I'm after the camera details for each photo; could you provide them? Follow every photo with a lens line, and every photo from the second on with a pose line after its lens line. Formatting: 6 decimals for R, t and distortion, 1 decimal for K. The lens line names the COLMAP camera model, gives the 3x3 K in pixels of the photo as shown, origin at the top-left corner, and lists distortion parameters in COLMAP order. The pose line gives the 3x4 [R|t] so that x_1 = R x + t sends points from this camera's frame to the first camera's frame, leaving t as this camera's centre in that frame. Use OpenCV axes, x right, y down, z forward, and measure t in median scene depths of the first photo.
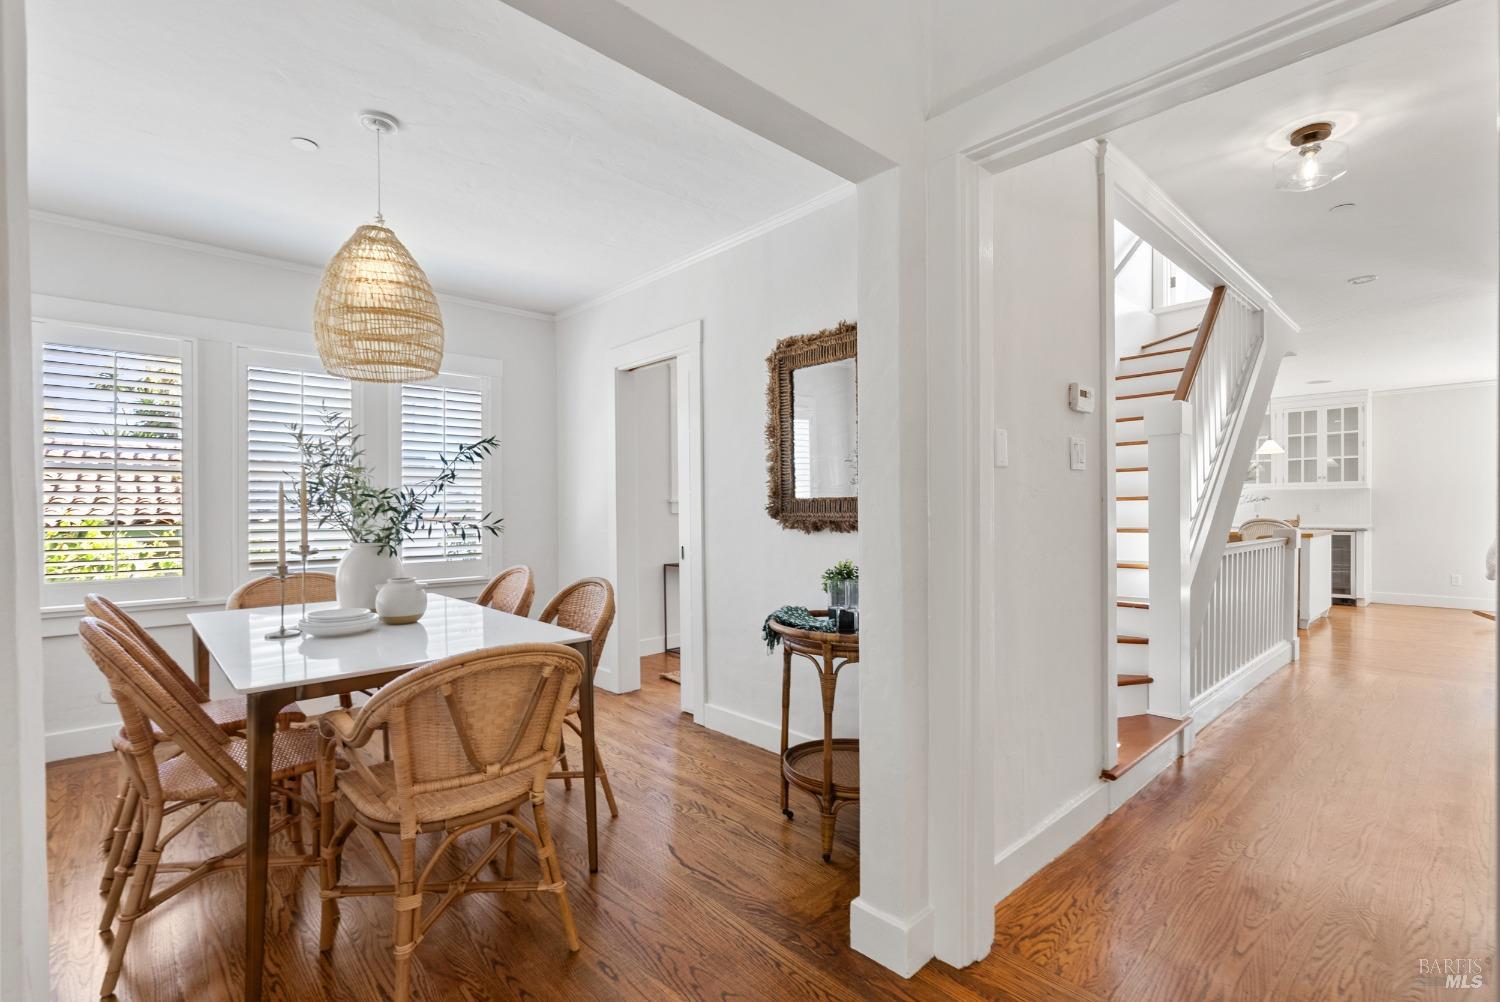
lens RADIAL K [[687.6, 0, 753.9], [0, 687.6, 514.2], [0, 0, 1]] dist [-0.008374, 0.002310]
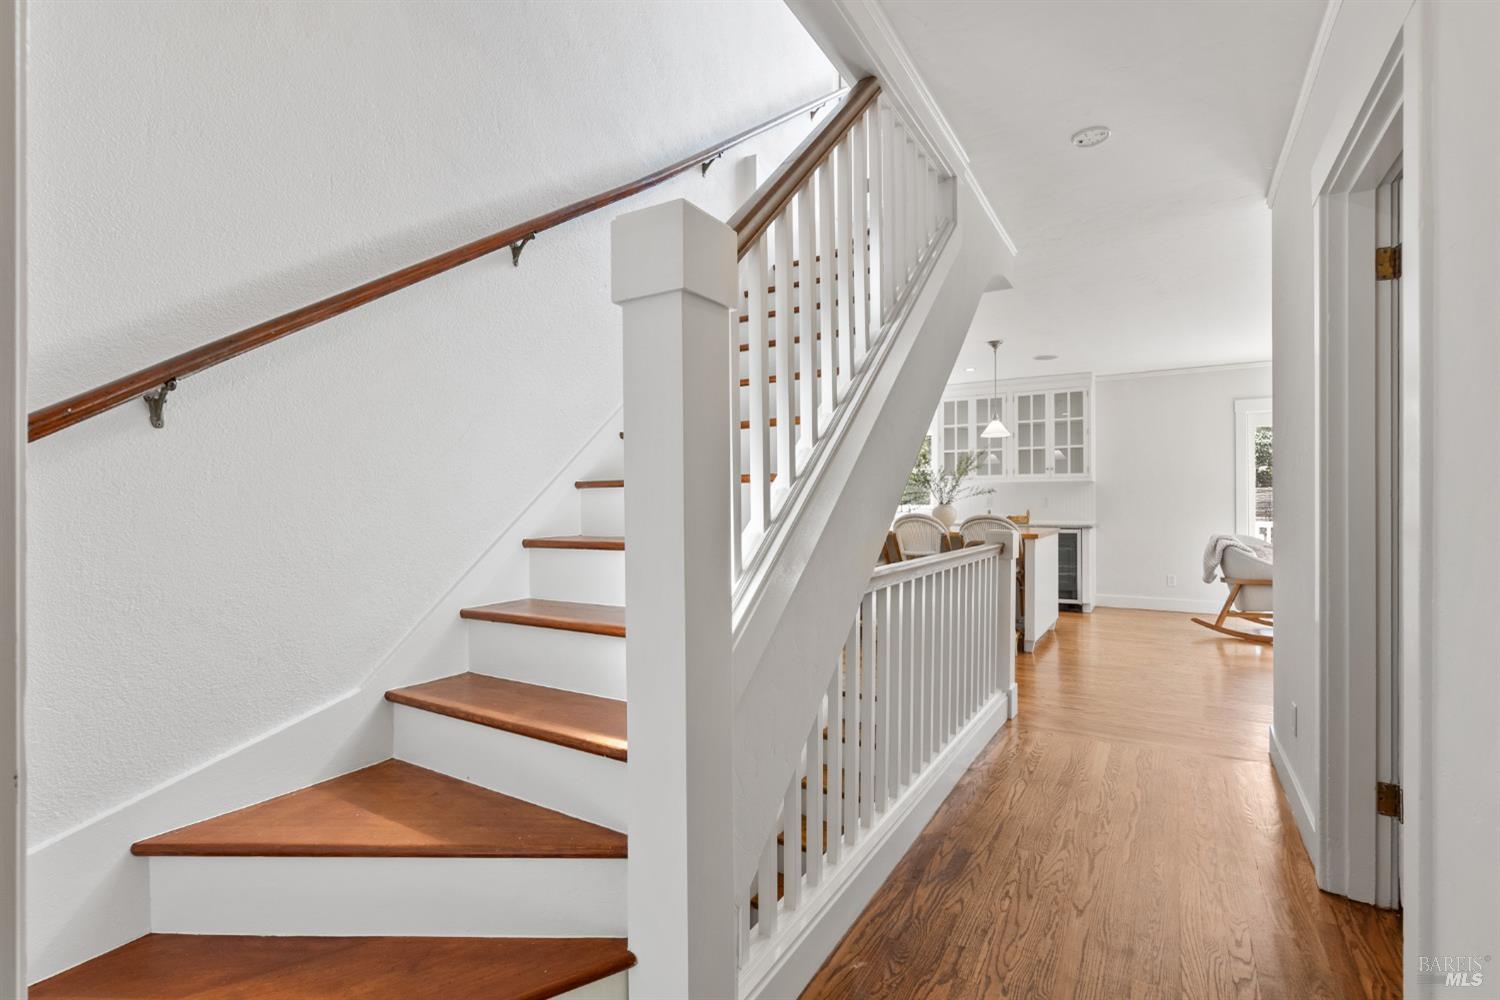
lens RADIAL K [[687.6, 0, 745.0], [0, 687.6, 502.9], [0, 0, 1]] dist [-0.008374, 0.002310]
pose [[0.964313, 0.002489, 0.264755, 0.214761], [-0.000495, 0.999971, -0.007597, -0.001314], [-0.264766, 0.007195, 0.964286, 0.247340]]
